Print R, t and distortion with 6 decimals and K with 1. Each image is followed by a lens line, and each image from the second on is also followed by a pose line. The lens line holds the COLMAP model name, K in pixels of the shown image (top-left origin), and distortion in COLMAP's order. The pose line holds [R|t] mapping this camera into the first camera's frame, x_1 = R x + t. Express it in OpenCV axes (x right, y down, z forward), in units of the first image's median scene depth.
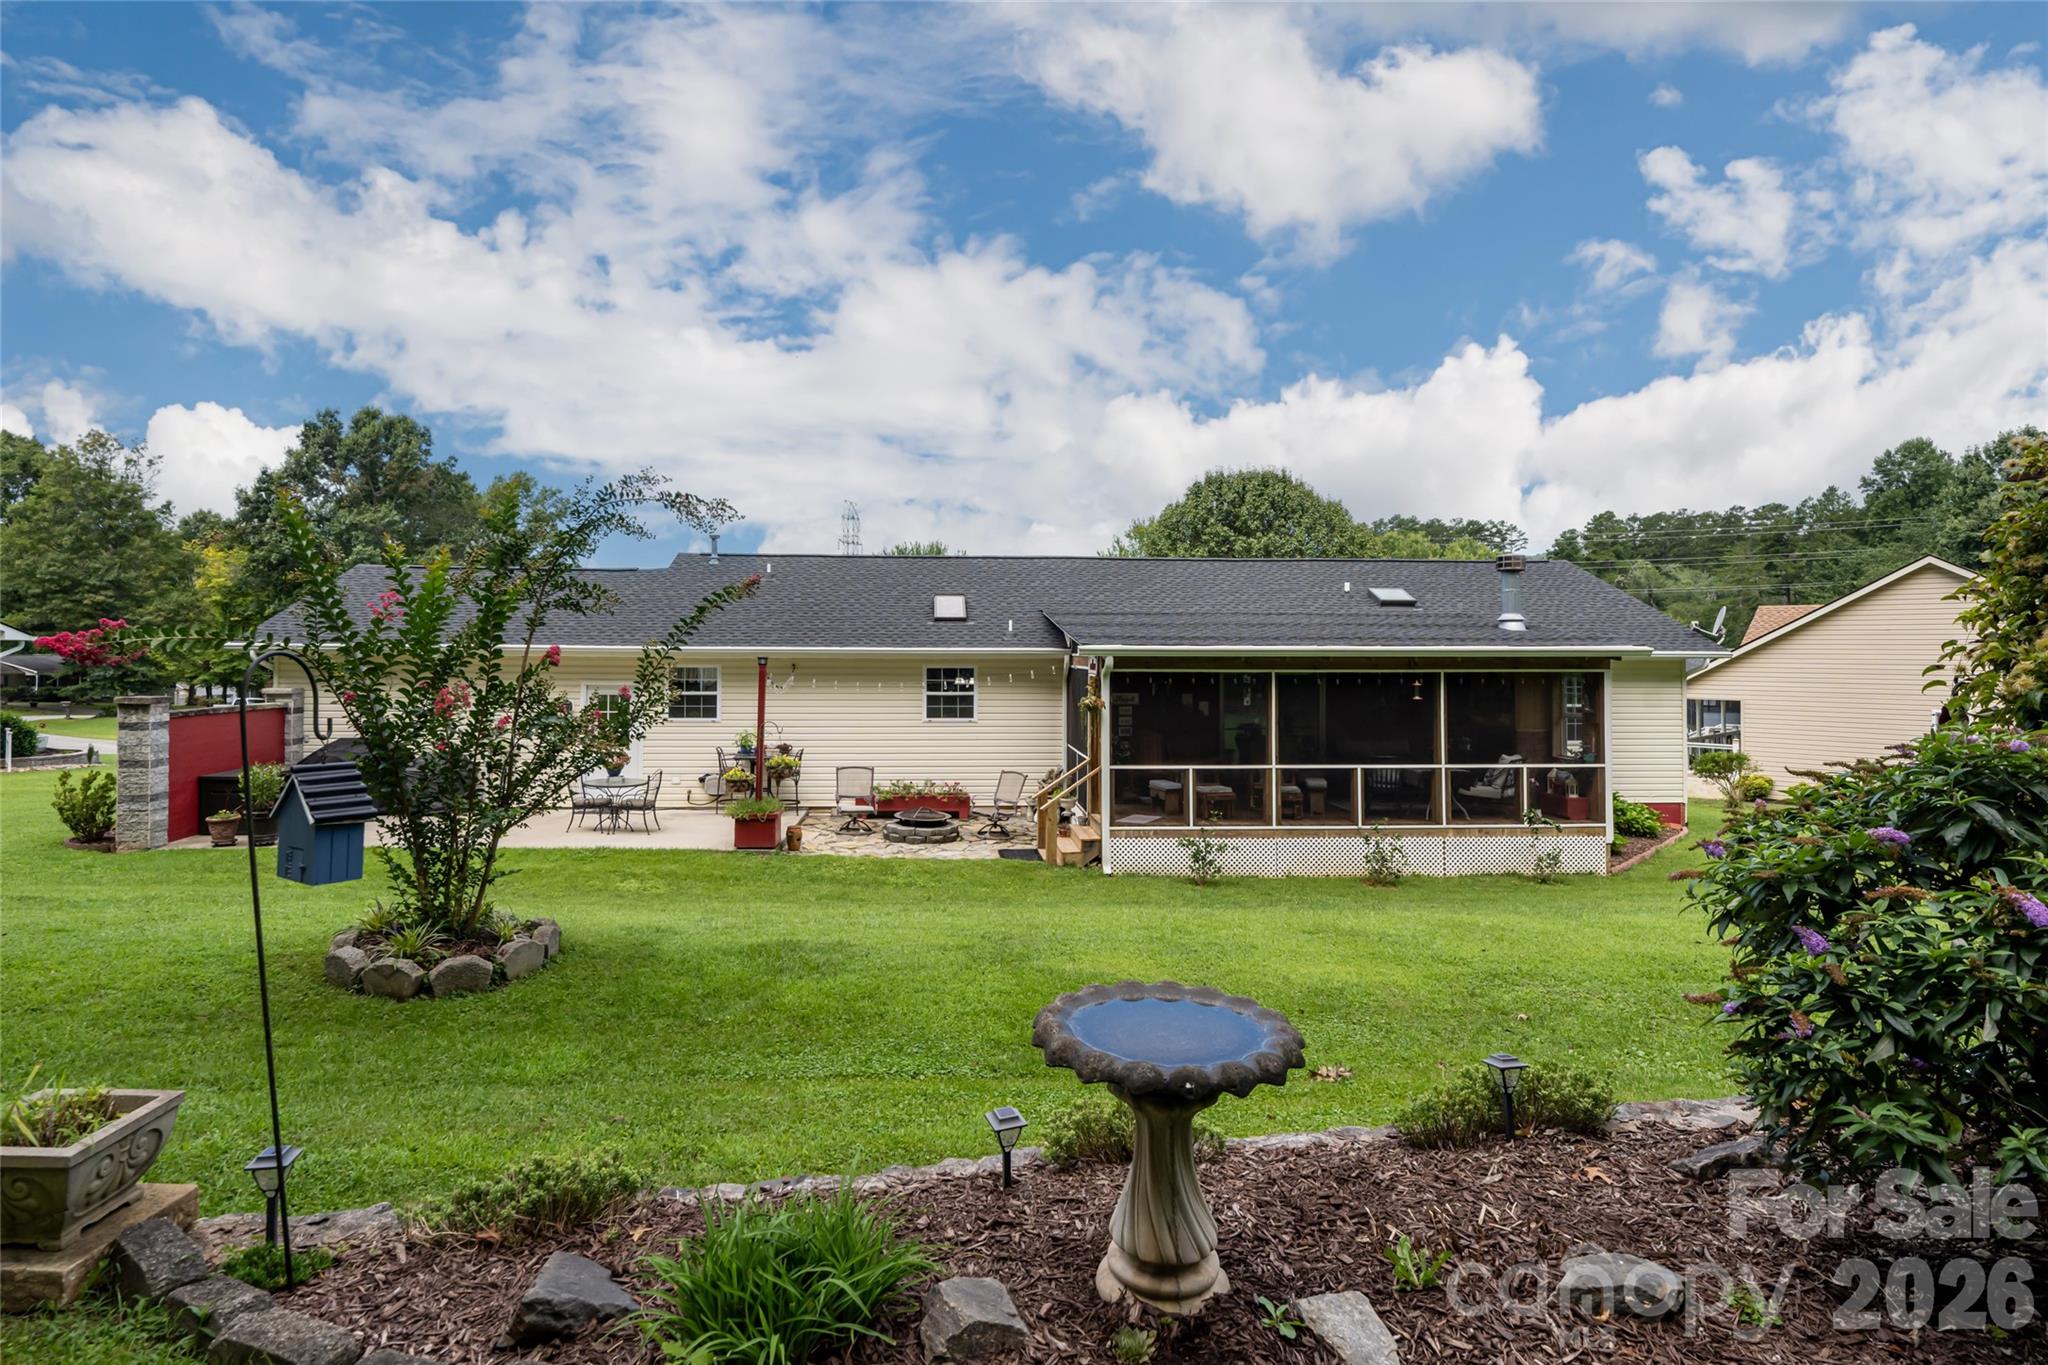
lens RADIAL K [[1017.8, 0, 1023.6], [0, 1017.8, 652.1], [0, 0, 1]] dist [0.001233, 0.000236]
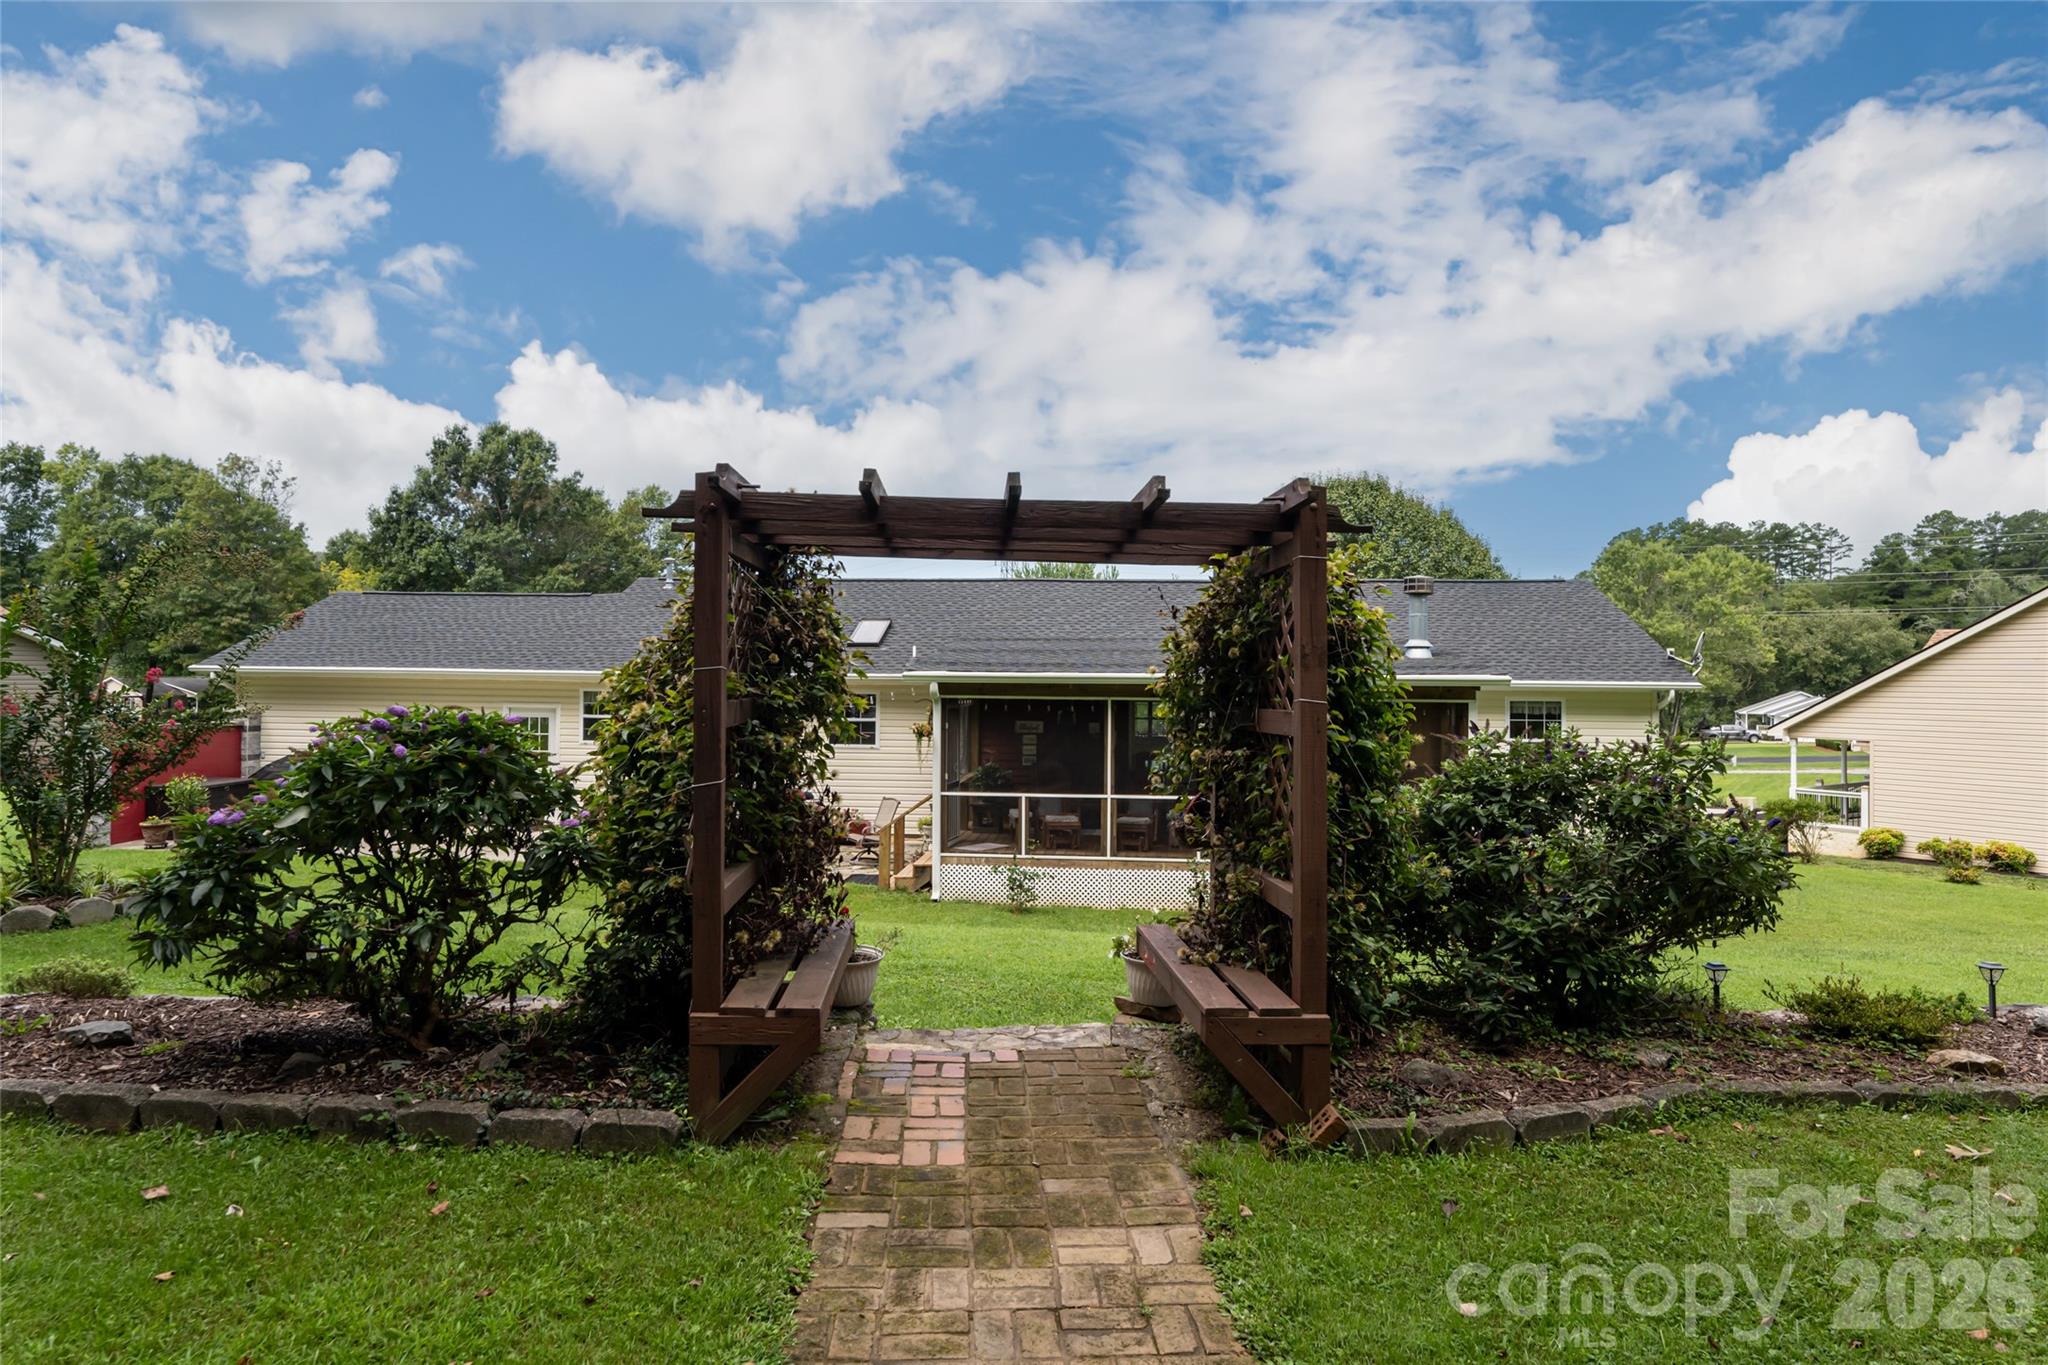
lens RADIAL K [[1135.9, 0, 1024.0], [0, 1135.9, 682.5], [0, 0, 1]] dist [0.000183, 0.000638]
pose [[0.990709, 0.006463, -0.135844, 0.242800], [-0.006125, 0.999977, 0.002900, 0.000305], [0.135860, -0.002041, 0.990726, -0.072618]]
